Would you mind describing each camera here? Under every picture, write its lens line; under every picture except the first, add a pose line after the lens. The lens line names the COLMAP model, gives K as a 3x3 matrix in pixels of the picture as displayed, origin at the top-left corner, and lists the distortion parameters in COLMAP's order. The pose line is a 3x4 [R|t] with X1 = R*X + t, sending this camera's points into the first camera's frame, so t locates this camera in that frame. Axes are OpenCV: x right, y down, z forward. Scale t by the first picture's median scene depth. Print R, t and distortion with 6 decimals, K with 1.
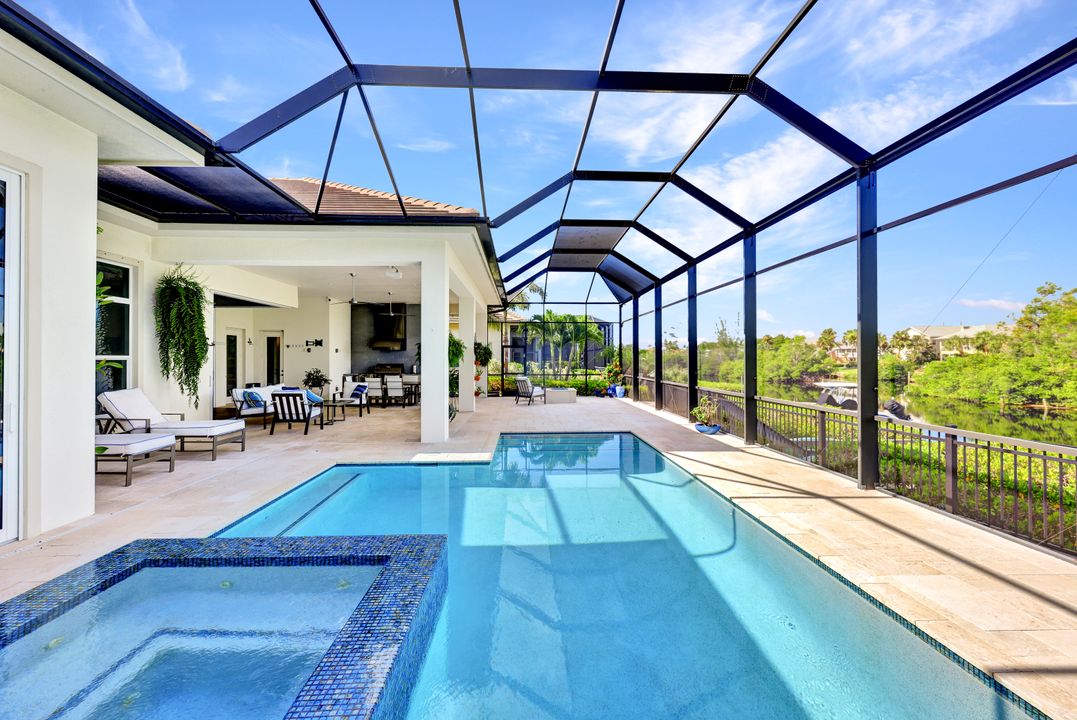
lens RADIAL K [[436.8, 0, 539.1], [0, 436.8, 357.2], [0, 0, 1]] dist [-0.001061, -0.000018]
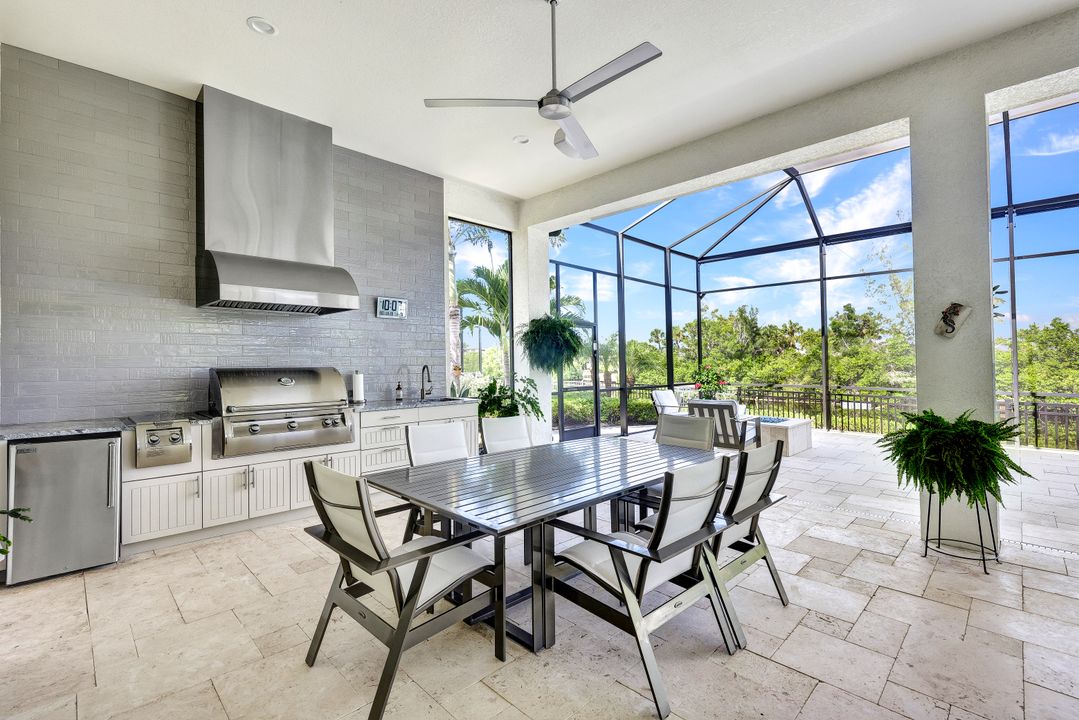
lens RADIAL K [[470.4, 0, 536.2], [0, 470.4, 347.3], [0, 0, 1]] dist [-0.000914, -0.000308]
pose [[0.740214, 0.020594, 0.672056, -0.404872], [-0.000698, 0.999554, -0.029860, 0.013073], [-0.672371, 0.021634, 0.739898, 0.724654]]
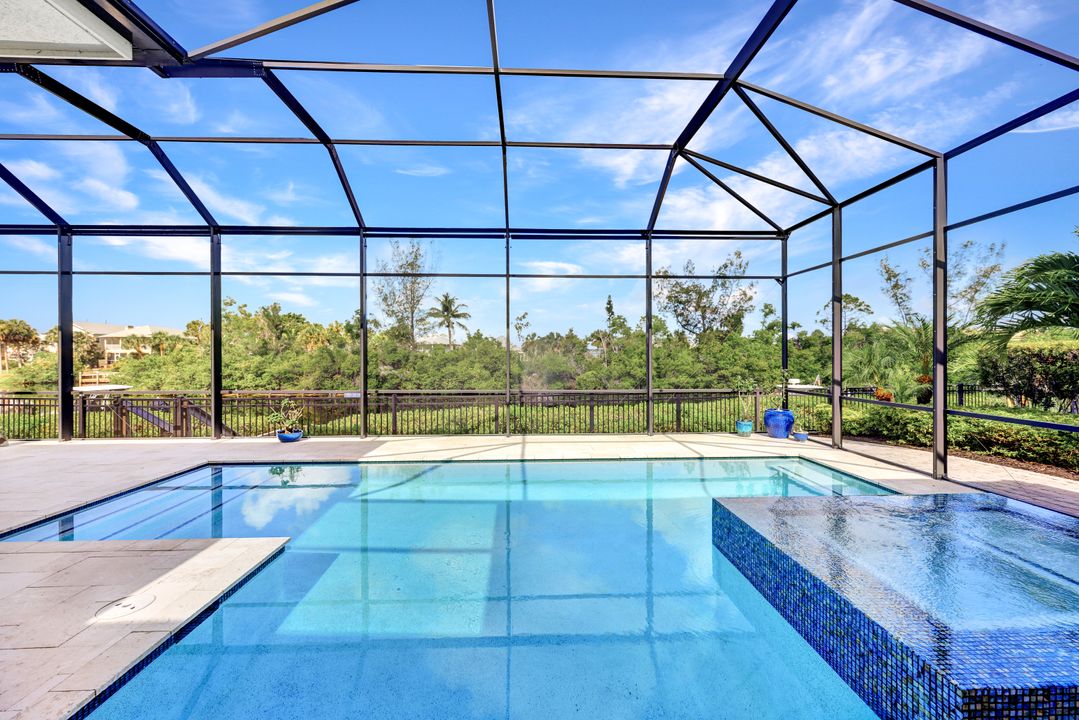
lens RADIAL K [[437.6, 0, 540.1], [0, 437.6, 357.2], [0, 0, 1]] dist [-0.001061, -0.000018]
pose [[-0.001912, -0.000300, 0.999998, -0.243670], [-0.001670, 0.999999, 0.000296, 0.003969], [-0.999997, -0.001670, -0.001912, 0.257416]]
